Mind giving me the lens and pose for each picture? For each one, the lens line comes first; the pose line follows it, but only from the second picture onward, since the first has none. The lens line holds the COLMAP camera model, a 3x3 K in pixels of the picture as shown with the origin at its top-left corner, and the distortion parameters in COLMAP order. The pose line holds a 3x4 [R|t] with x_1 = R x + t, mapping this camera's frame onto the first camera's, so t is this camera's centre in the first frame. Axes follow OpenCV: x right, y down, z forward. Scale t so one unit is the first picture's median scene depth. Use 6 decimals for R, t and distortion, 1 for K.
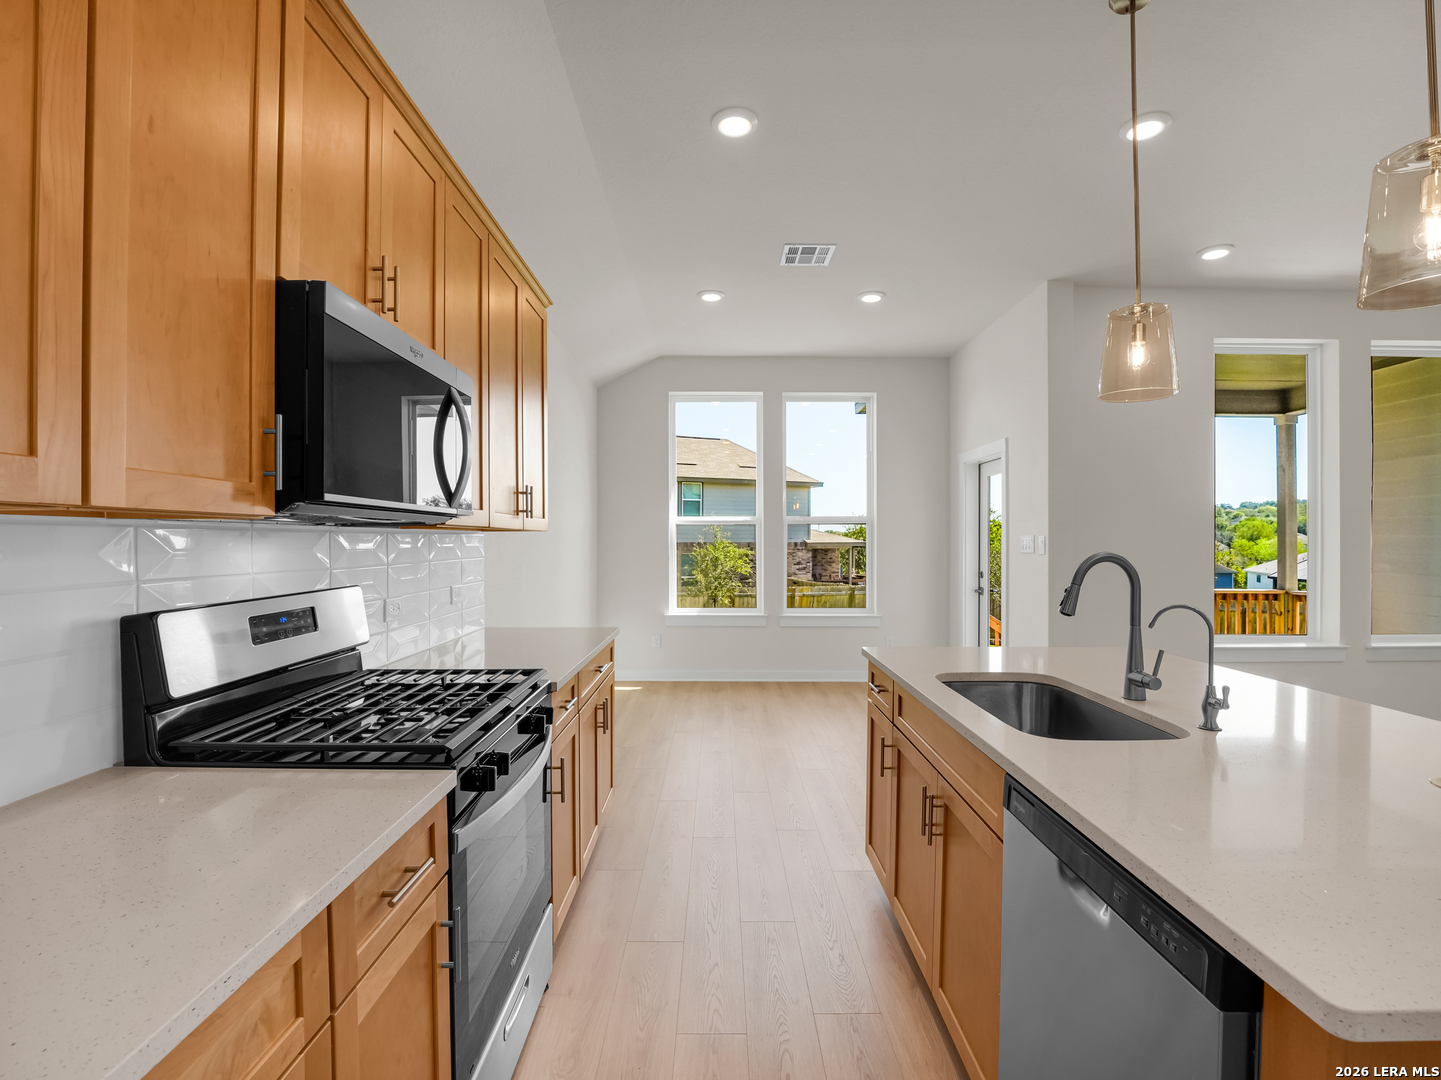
lens RADIAL K [[671.8, 0, 720.0], [0, 671.8, 532.1], [0, 0, 1]] dist [-0.024448, 0.003196]
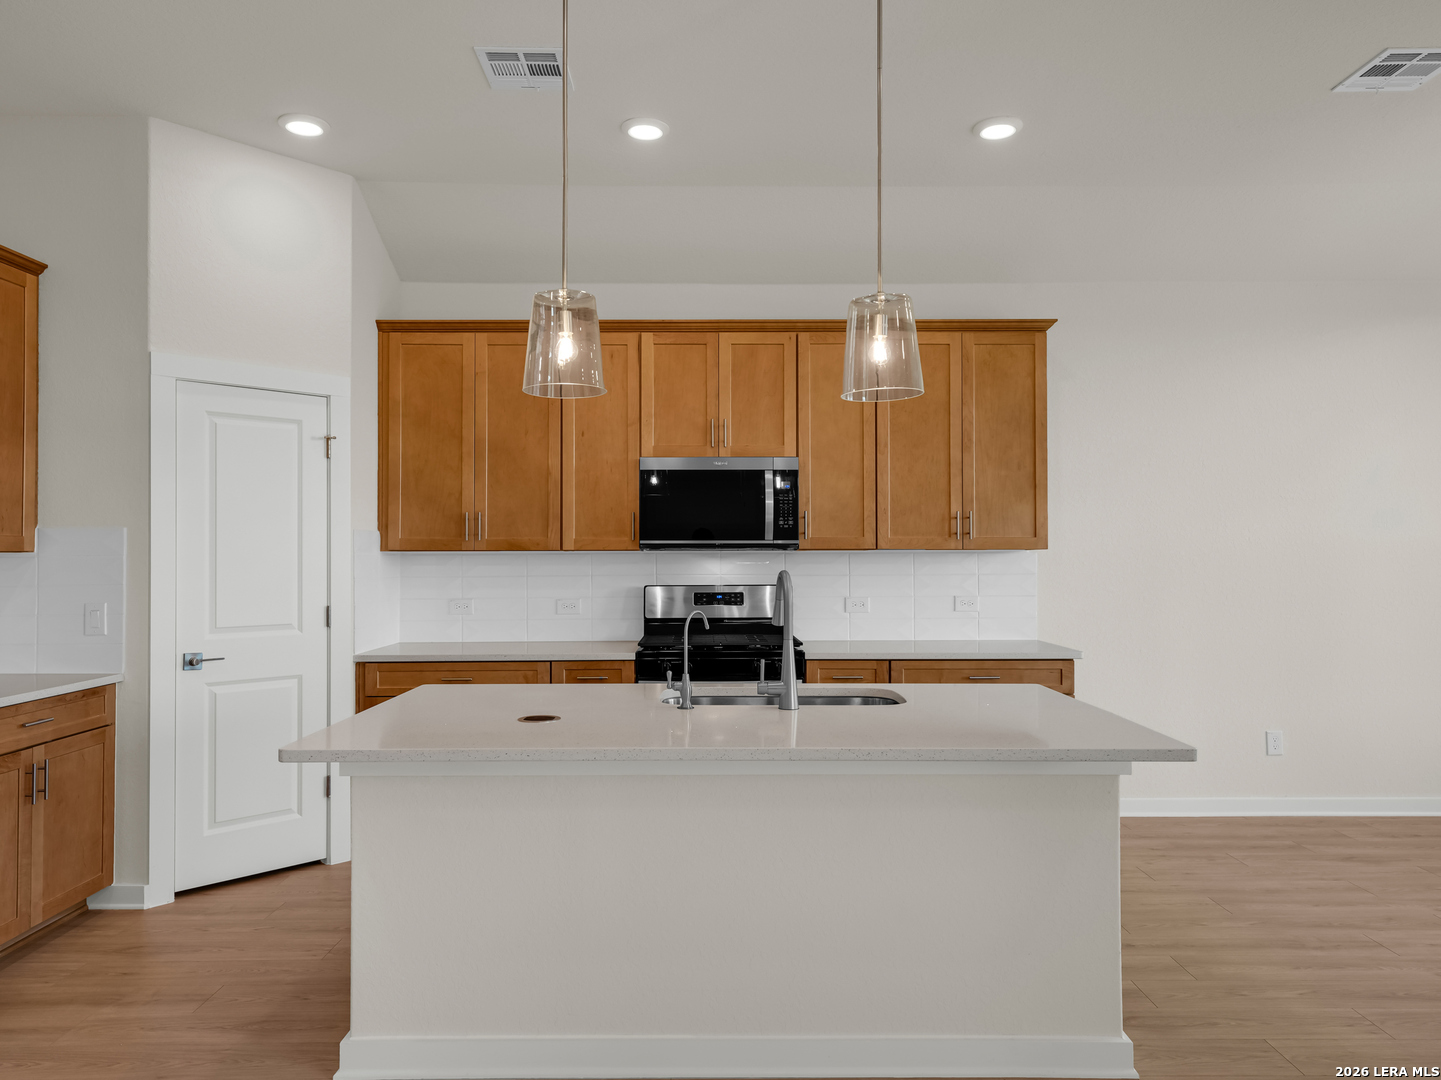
lens RADIAL K [[997.1, 0, 721.3], [0, 997.1, 544.0], [0, 0, 1]] dist [0.019993, -0.003600]
pose [[0.017468, -0.012726, -0.999766, 0.629472], [0.014347, 0.999819, -0.012476, 0.001584], [0.999744, -0.014125, 0.017647, 0.243630]]
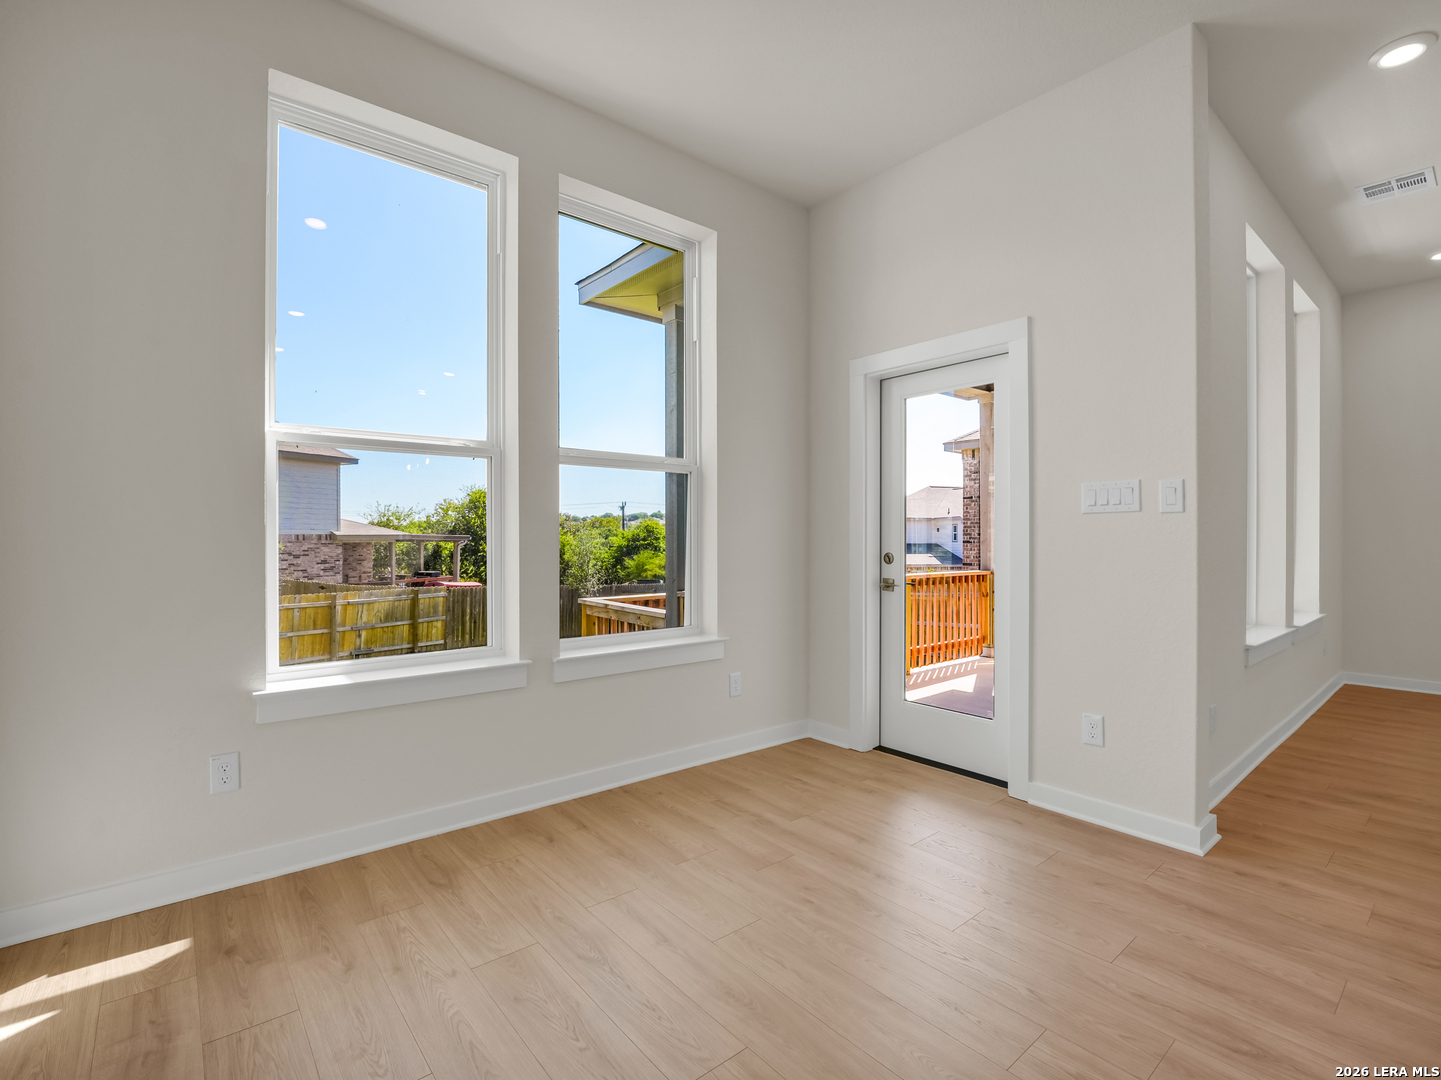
lens RADIAL K [[671.8, 0, 714.7], [0, 671.8, 540.8], [0, 0, 1]] dist [-0.024448, 0.003196]
pose [[0.768950, -0.006013, 0.639281, -0.117337], [-0.005422, 0.999858, 0.015925, 0.035227], [-0.639286, -0.015712, 0.768808, 0.576942]]
